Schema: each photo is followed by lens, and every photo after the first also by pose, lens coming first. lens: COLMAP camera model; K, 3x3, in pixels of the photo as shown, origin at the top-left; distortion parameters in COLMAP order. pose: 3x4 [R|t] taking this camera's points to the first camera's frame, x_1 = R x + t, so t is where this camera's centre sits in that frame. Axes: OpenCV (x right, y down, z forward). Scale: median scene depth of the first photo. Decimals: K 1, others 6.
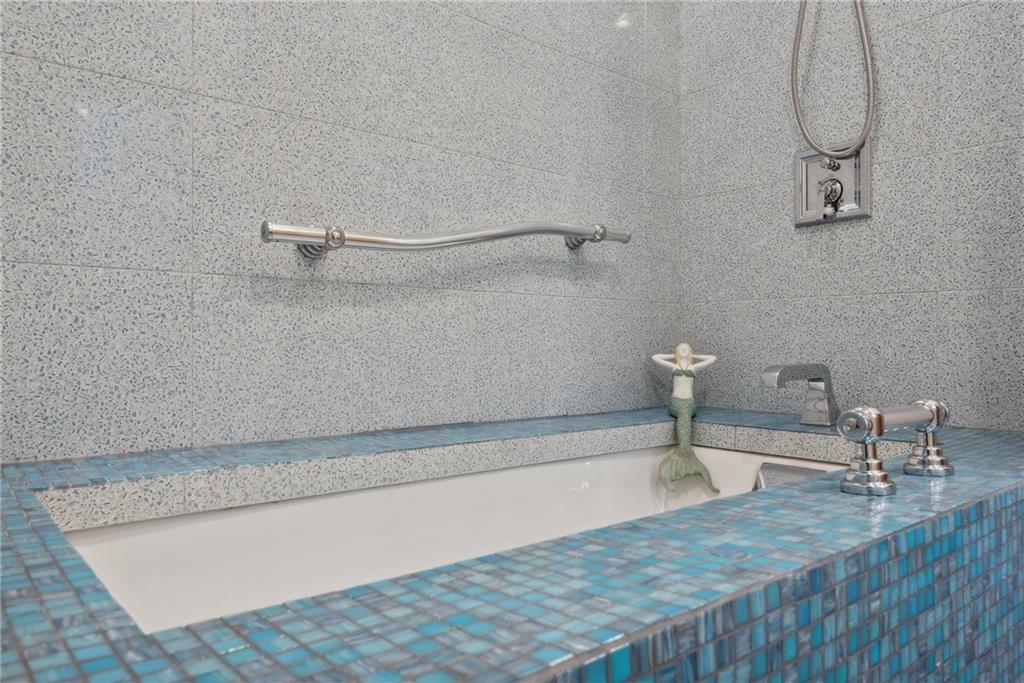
lens RADIAL K [[703.4, 0, 512.0], [0, 703.4, 341.5], [0, 0, 1]] dist [0.007302, 0.002058]
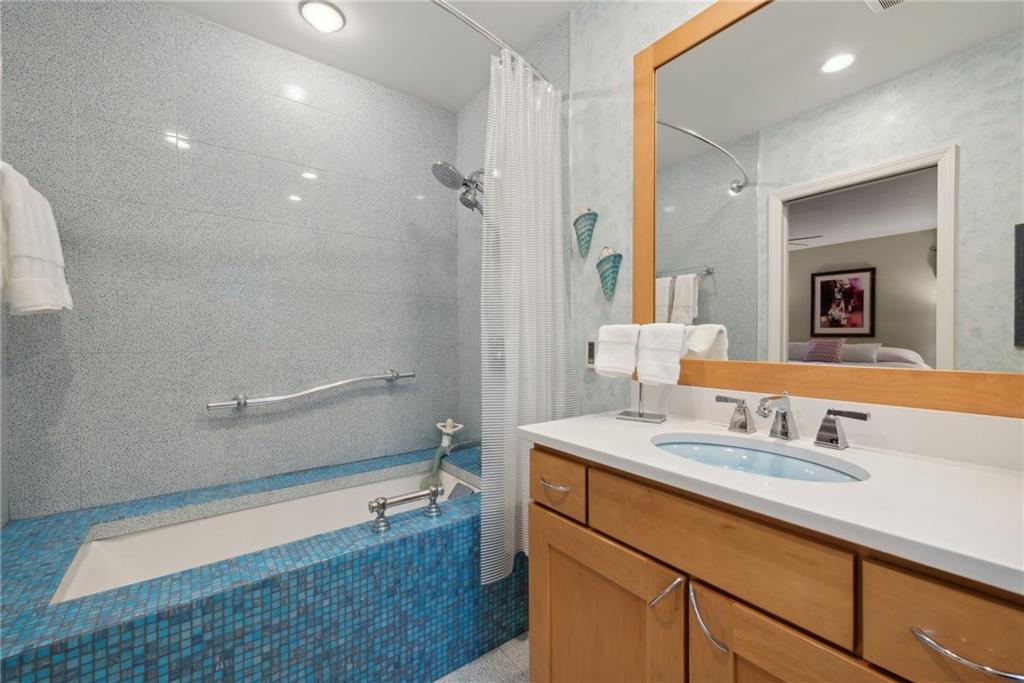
lens RADIAL K [[416.3, 0, 512.0], [0, 416.3, 341.5], [0, 0, 1]] dist [0.002023, 0.000053]
pose [[0.999247, -0.005518, -0.038401, 0.659551], [0.005550, 0.999984, 0.000722, -0.318257], [0.038396, -0.000935, 0.999262, -0.372104]]
